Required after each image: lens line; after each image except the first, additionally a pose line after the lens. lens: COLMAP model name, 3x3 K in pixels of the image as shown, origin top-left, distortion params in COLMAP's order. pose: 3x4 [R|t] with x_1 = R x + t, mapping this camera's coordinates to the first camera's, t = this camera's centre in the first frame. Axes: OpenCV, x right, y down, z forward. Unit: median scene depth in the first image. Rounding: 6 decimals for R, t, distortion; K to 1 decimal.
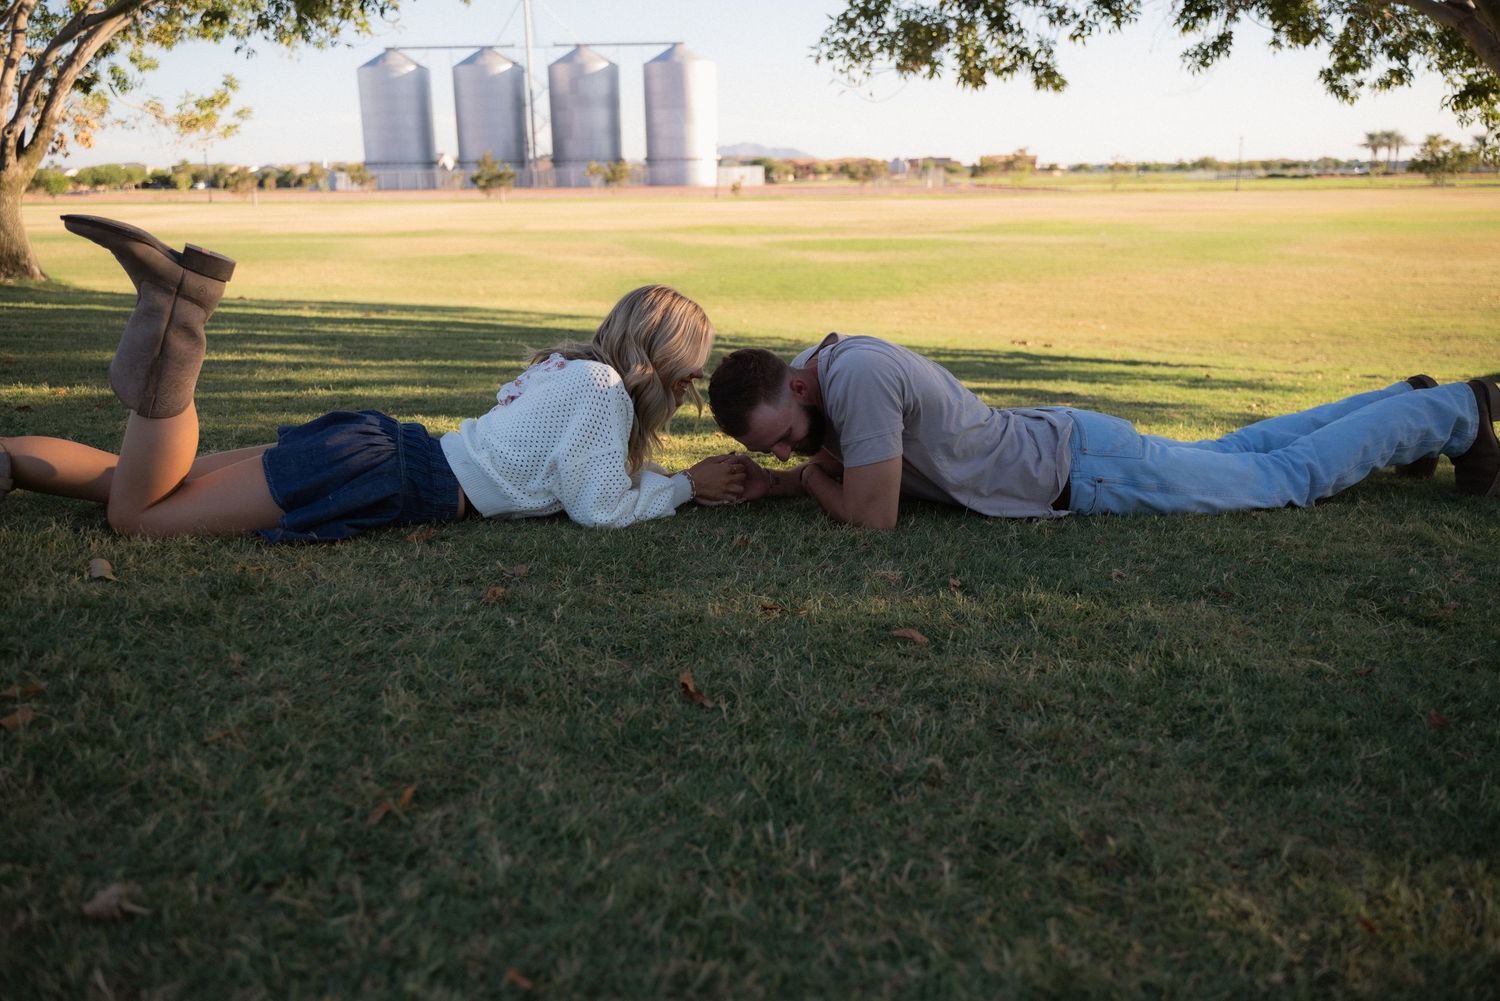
lens RADIAL K [[1332.3, 0, 750.0], [0, 1332.3, 500.5], [0, 0, 1]] dist [0.003696, 0.009392]
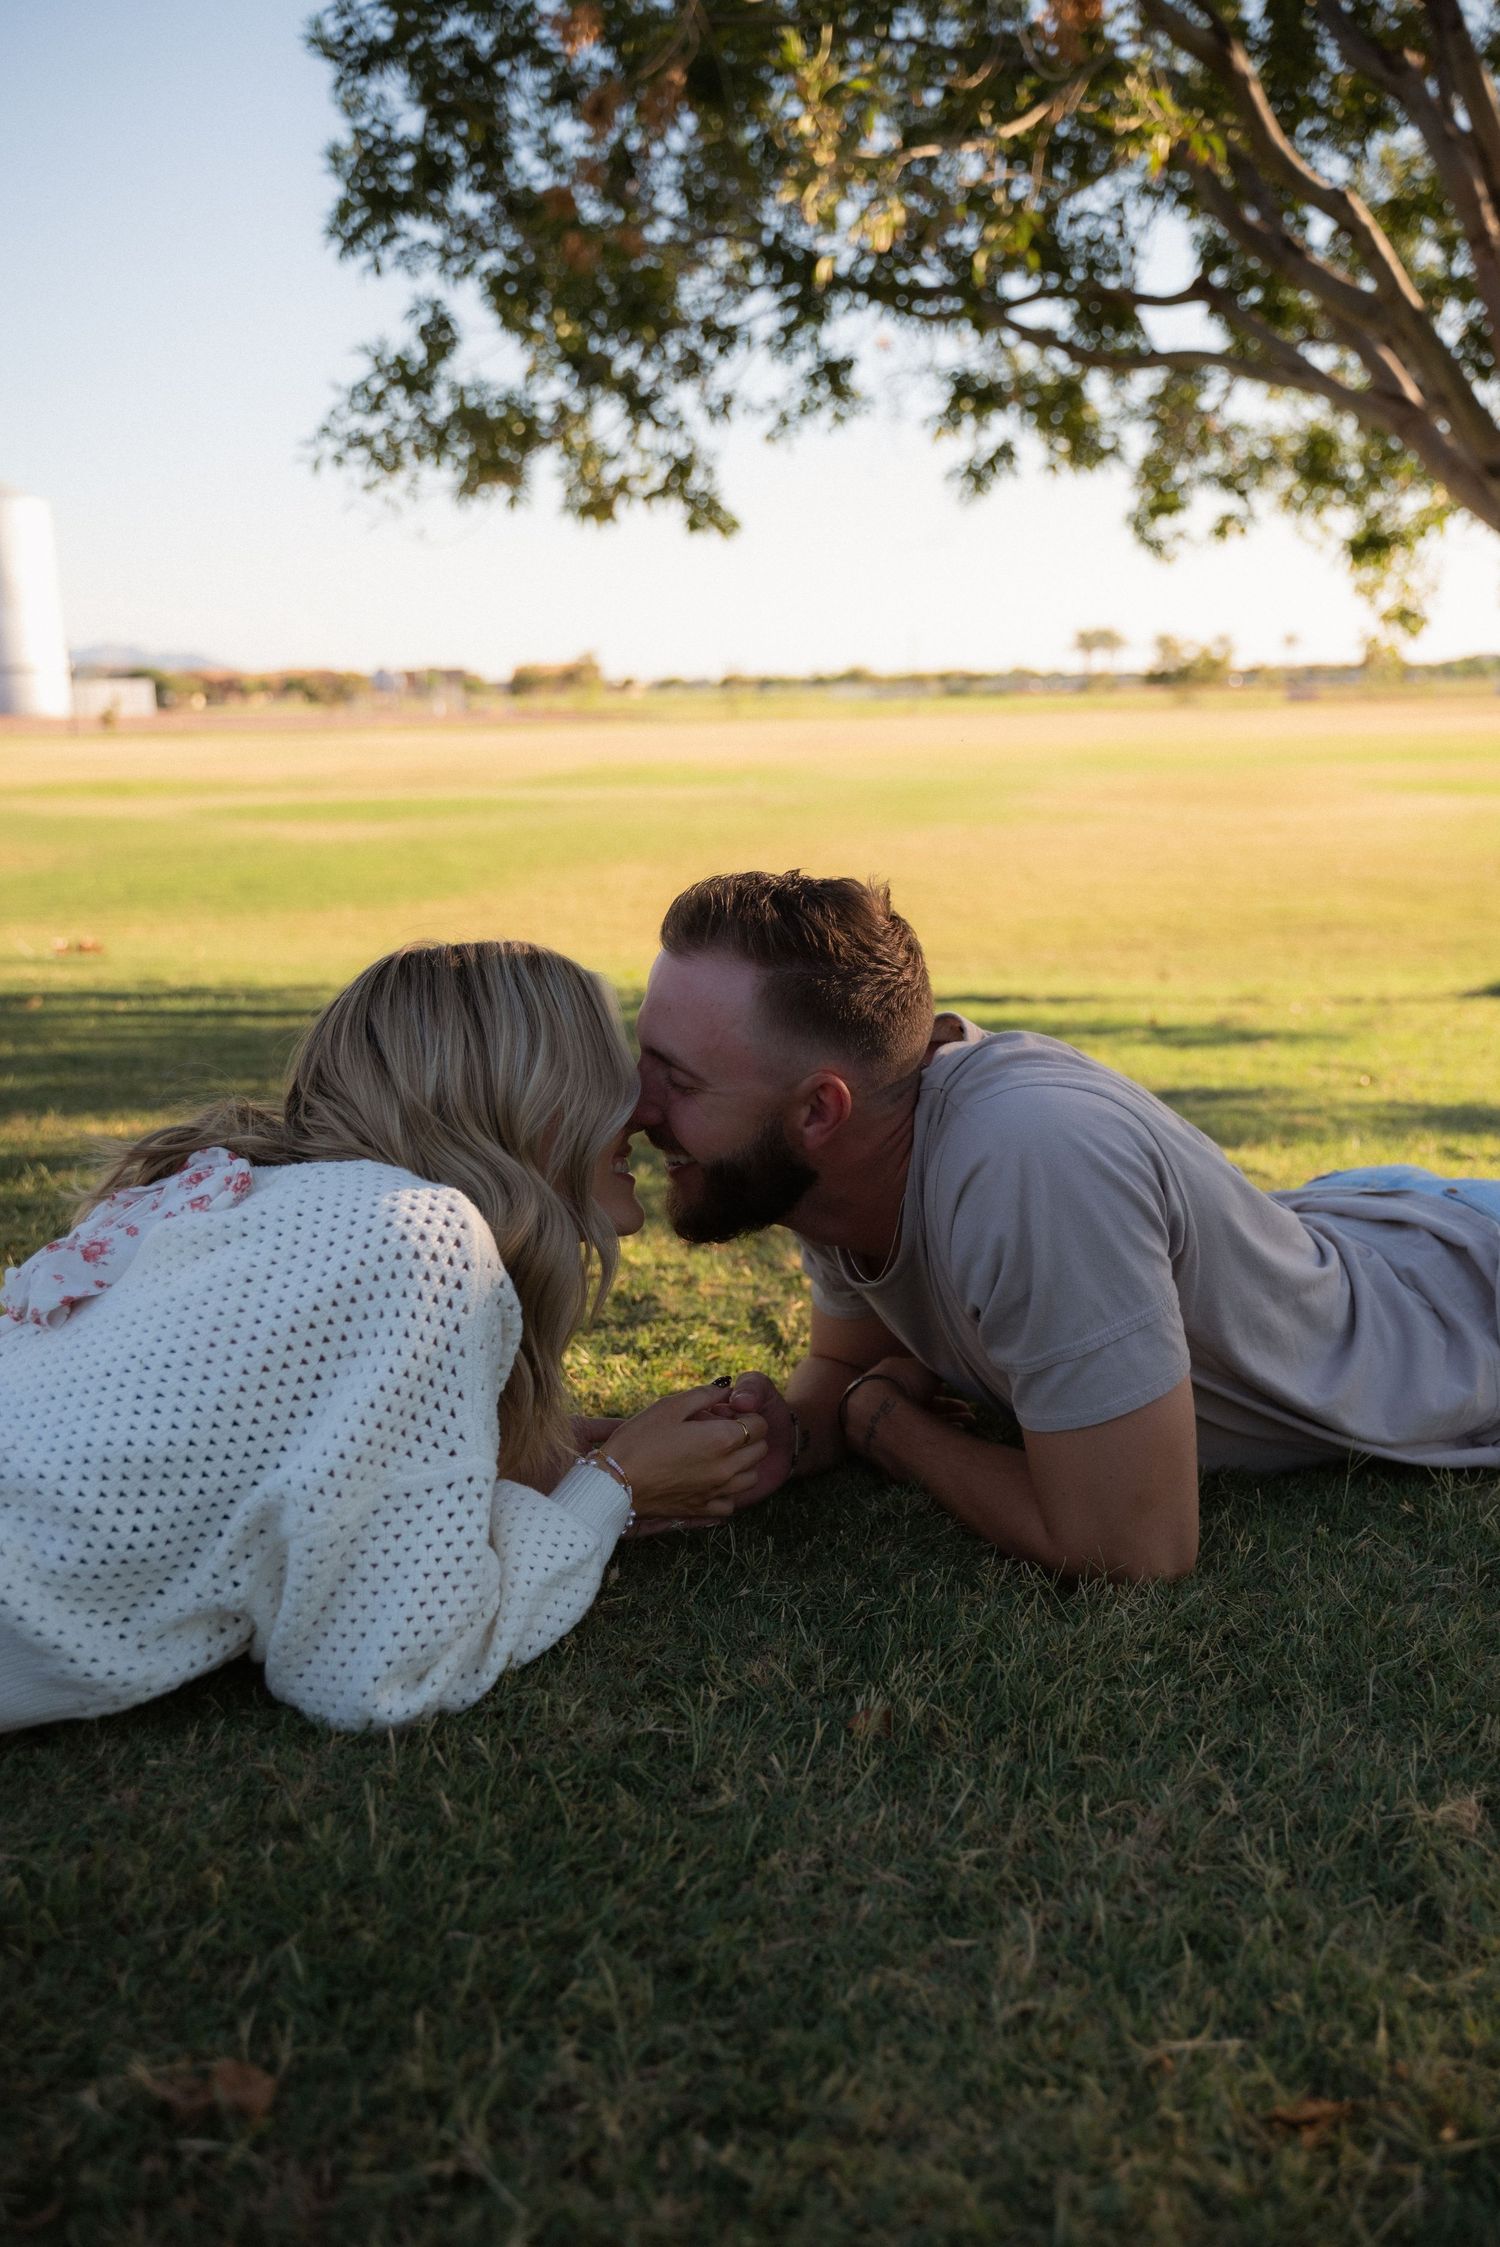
lens RADIAL K [[1995.7, 0, 748.5], [0, 1995.7, 1088.5], [0, 0, 1]] dist [0.003696, 0.009392]
pose [[0.945378, -0.068950, 0.318602, -0.041531], [0.086218, 0.995457, -0.040400, -0.022847], [-0.314369, 0.065662, 0.947027, 0.139263]]
